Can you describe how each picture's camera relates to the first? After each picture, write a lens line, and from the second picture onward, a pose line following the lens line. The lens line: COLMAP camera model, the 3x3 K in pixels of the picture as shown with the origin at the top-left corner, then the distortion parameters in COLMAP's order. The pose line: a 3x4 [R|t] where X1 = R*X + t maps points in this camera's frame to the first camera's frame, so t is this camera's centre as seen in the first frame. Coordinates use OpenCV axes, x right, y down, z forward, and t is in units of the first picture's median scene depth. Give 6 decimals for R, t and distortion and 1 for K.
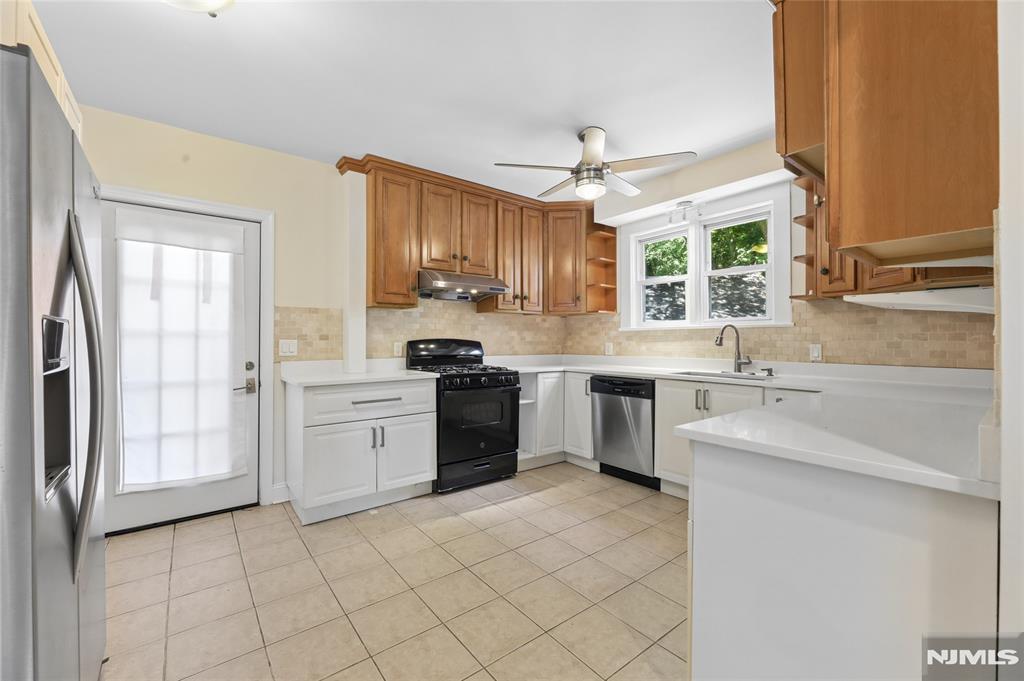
lens RADIAL K [[416.0, 0, 513.3], [0, 416.0, 339.0], [0, 0, 1]] dist [-0.004425, -0.000661]
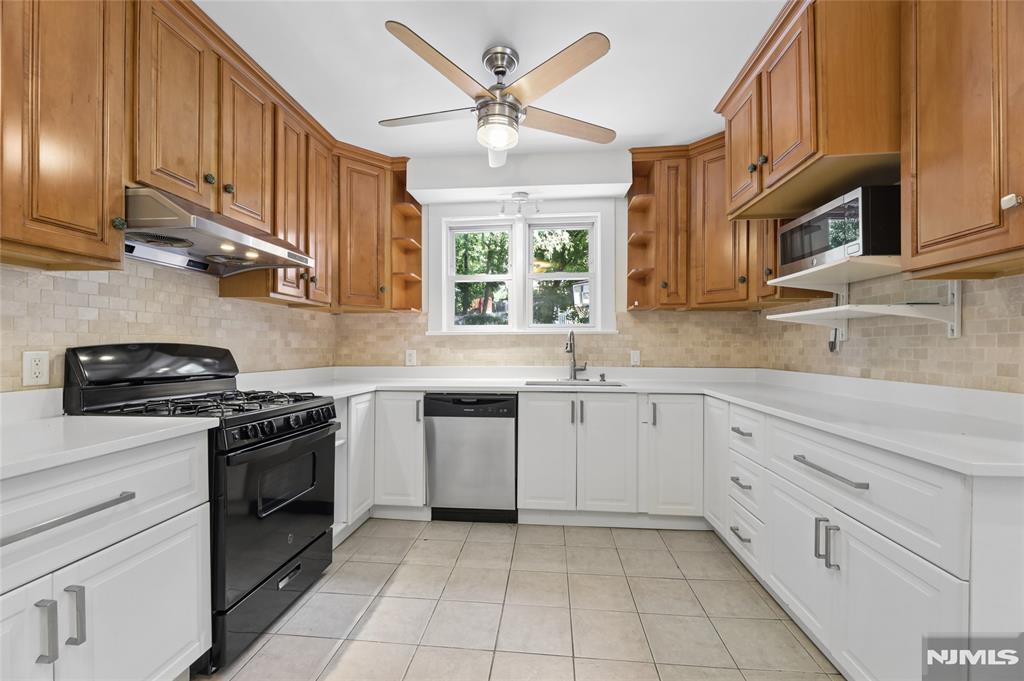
lens RADIAL K [[416.0, 0, 512.6], [0, 416.0, 348.0], [0, 0, 1]] dist [-0.004425, -0.000661]
pose [[0.686616, -0.000554, 0.727020, -0.245778], [-0.002631, 0.999991, 0.003247, 0.002837], [-0.727016, -0.004142, 0.686608, 0.378943]]
